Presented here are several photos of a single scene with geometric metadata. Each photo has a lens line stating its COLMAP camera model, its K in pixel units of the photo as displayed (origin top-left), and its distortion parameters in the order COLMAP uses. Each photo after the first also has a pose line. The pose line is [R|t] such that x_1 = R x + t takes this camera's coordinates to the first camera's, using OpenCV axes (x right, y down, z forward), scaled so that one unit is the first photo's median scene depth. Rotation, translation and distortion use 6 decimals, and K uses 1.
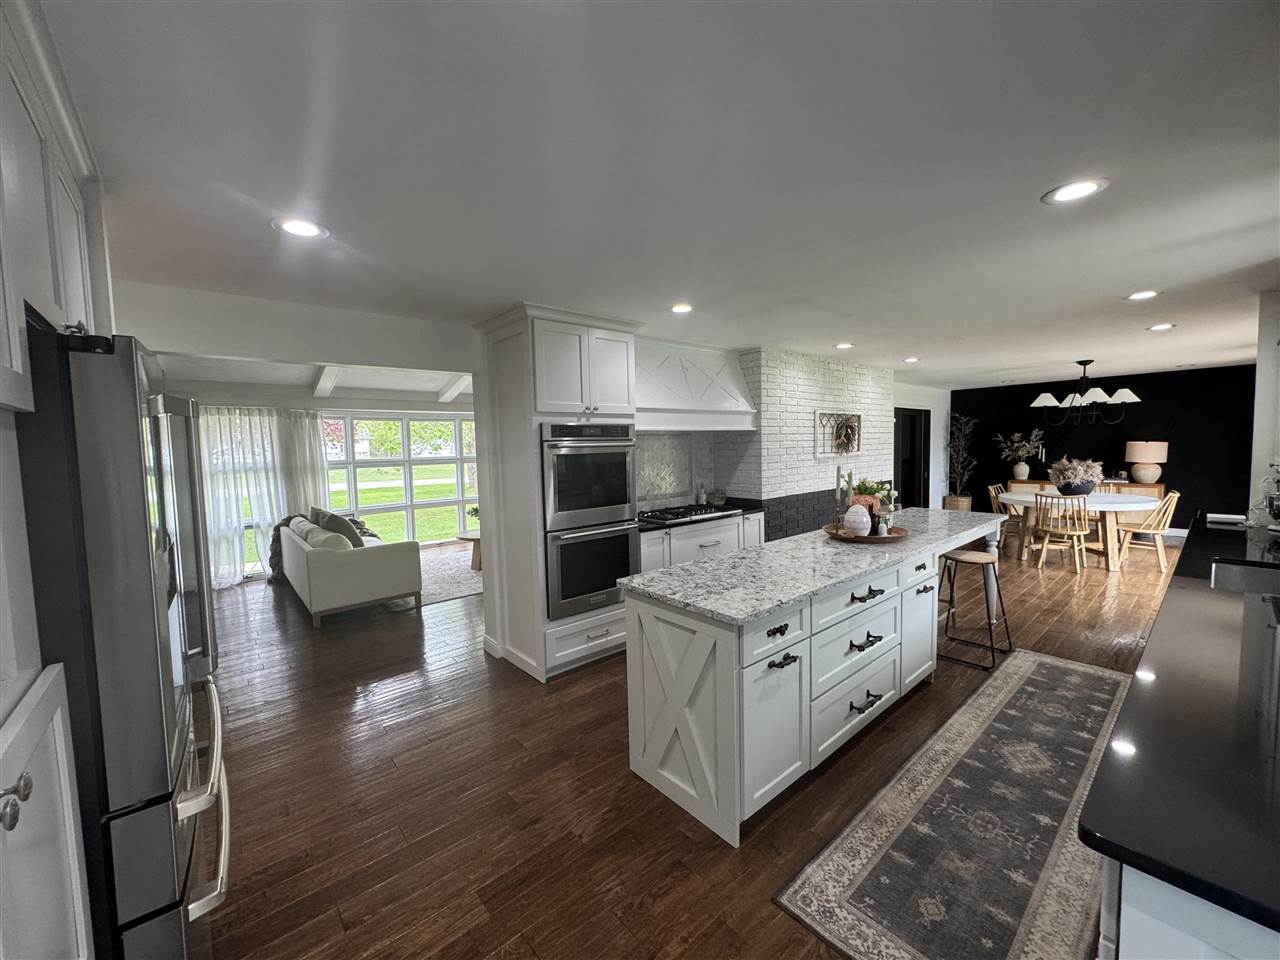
lens RADIAL K [[510.1, 0, 640.0], [0, 510.1, 480.0], [0, 0, 1]] dist [0.001668, -0.000102]
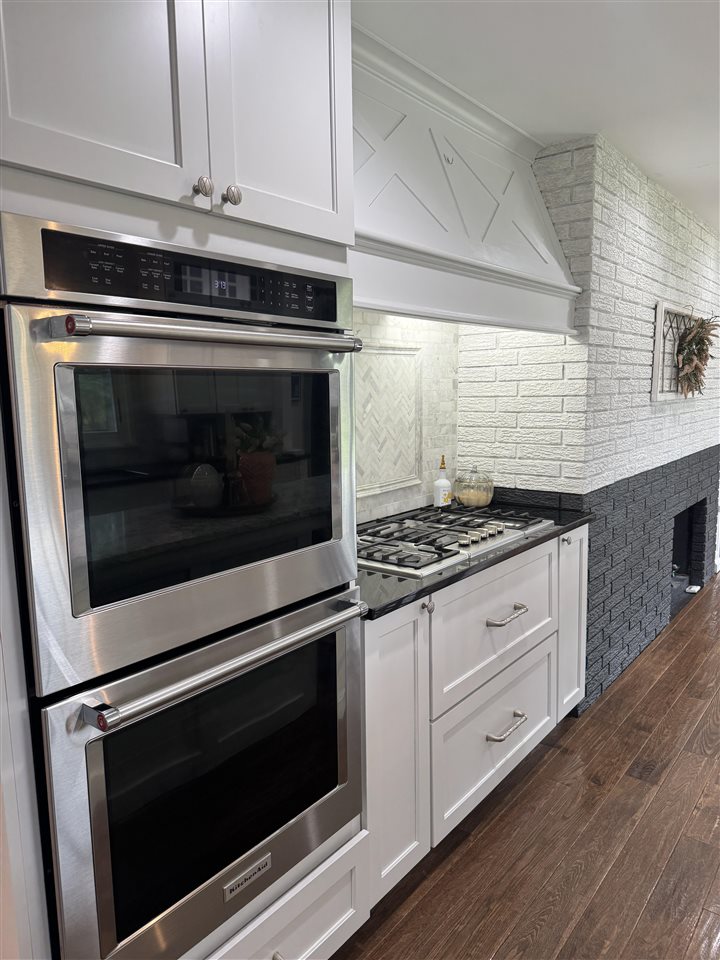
lens RADIAL K [[671.1, 0, 360.0], [0, 671.1, 480.0], [0, 0, 1]] dist [0.092709, -0.110958]
pose [[0.981020, -0.017171, 0.193144, -0.094693], [0.005356, 0.998091, 0.061530, -0.016084], [-0.193832, -0.059327, 0.979239, 0.654336]]
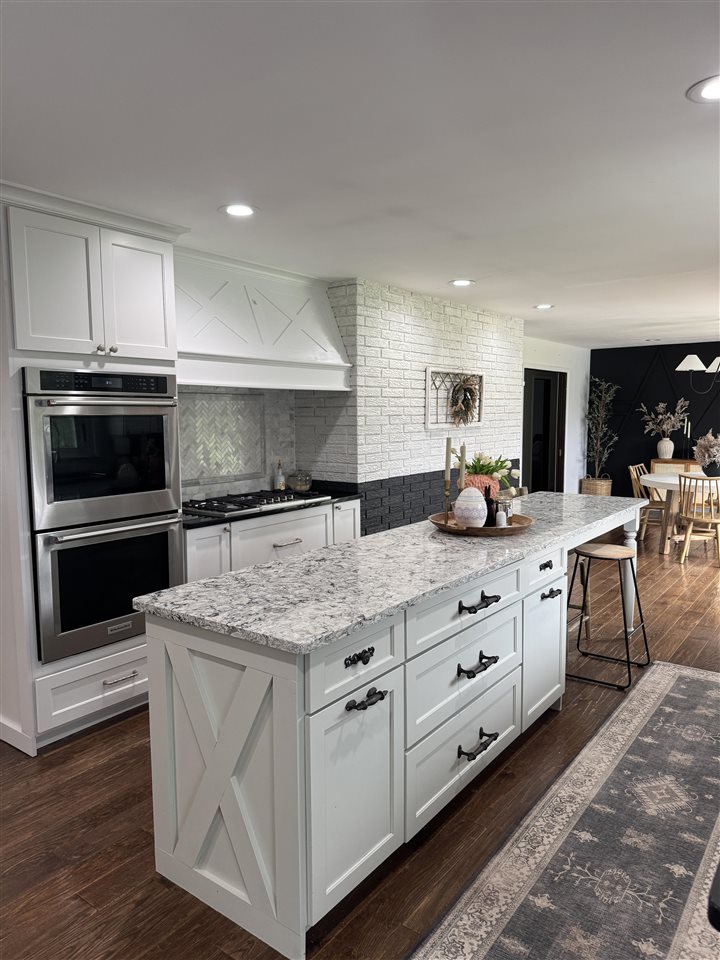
lens RADIAL K [[671.1, 0, 360.0], [0, 671.1, 480.0], [0, 0, 1]] dist [0.092709, -0.110958]
pose [[0.976335, -0.004453, 0.216217, 0.038831], [-0.001640, 0.999607, 0.027995, 0.008528], [-0.216256, -0.027687, 0.975944, 0.039399]]
